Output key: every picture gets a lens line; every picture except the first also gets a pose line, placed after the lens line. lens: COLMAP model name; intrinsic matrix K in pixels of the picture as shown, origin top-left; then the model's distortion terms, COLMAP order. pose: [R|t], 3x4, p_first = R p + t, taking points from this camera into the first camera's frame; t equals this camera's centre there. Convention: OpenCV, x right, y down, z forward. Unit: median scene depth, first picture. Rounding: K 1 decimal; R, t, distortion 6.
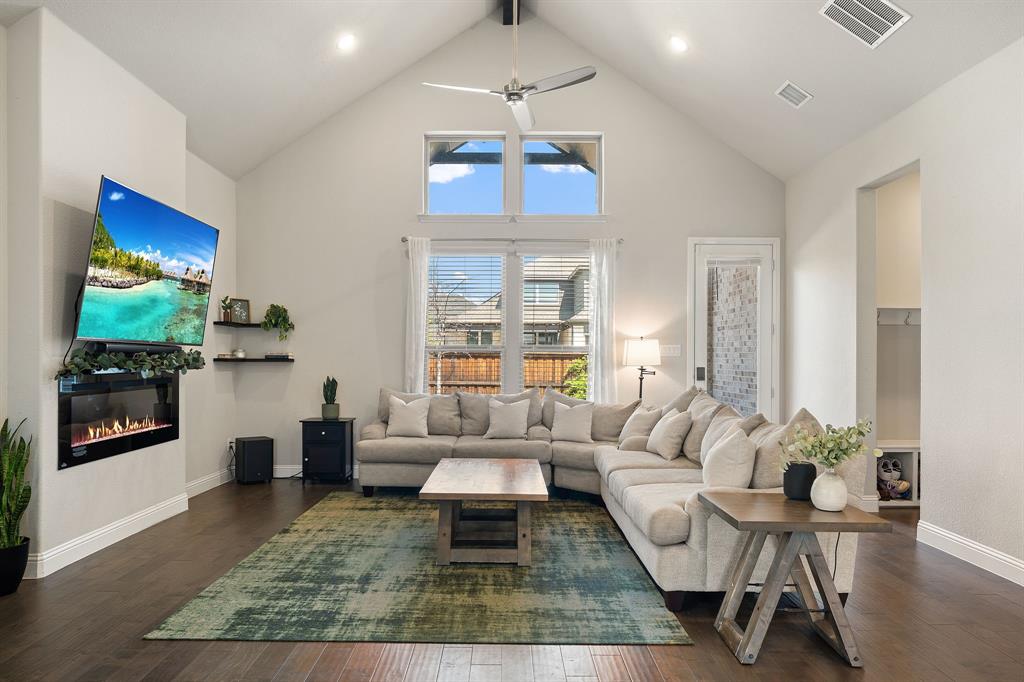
lens RADIAL K [[705.2, 0, 501.8], [0, 705.2, 348.4], [0, 0, 1]] dist [0.002596, -0.001479]
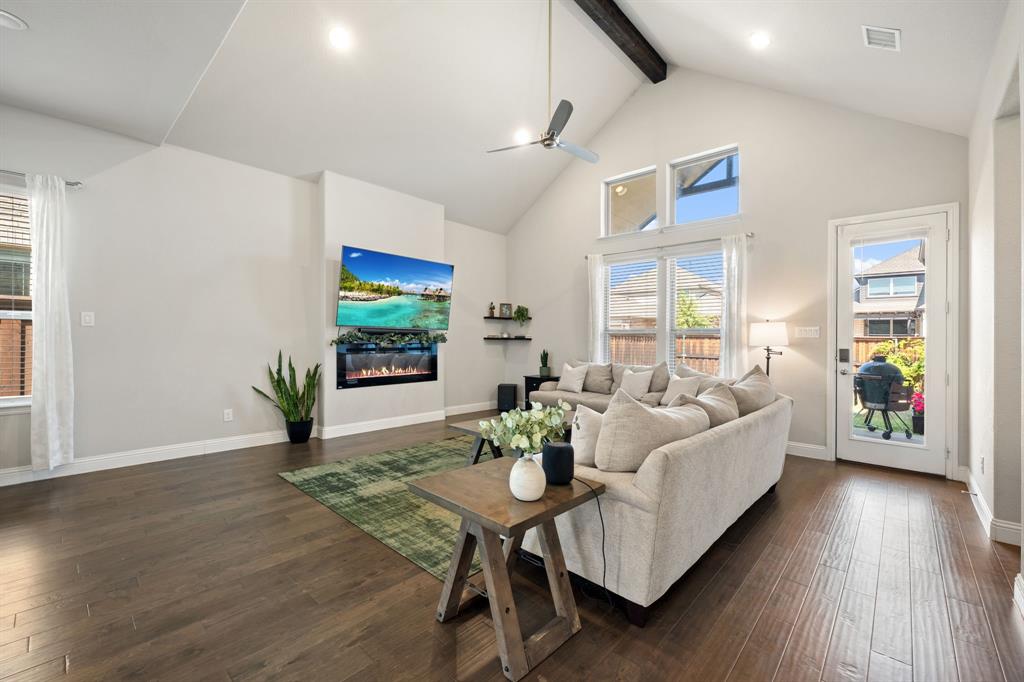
lens RADIAL K [[426.7, 0, 511.7], [0, 426.7, 334.2], [0, 0, 1]] dist [-0.000223, 0.000031]
pose [[0.733609, -0.000708, -0.679572, 0.454516], [0.001092, 0.999999, 0.000138, 0.007001], [0.679571, -0.000843, 0.733609, 0.314506]]
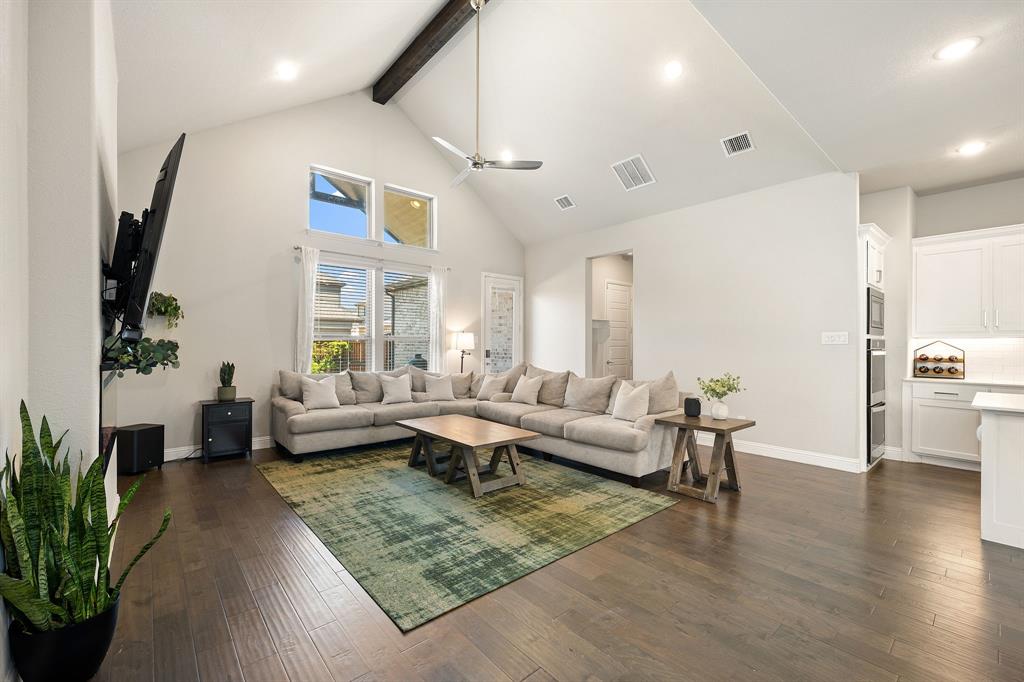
lens RADIAL K [[426.7, 0, 518.6], [0, 426.7, 341.5], [0, 0, 1]] dist [-0.000223, 0.000031]
pose [[0.747384, 0.002055, 0.664389, -0.442920], [-0.009379, 0.999928, 0.007457, -0.001921], [-0.664326, -0.011805, 0.747349, 0.252116]]
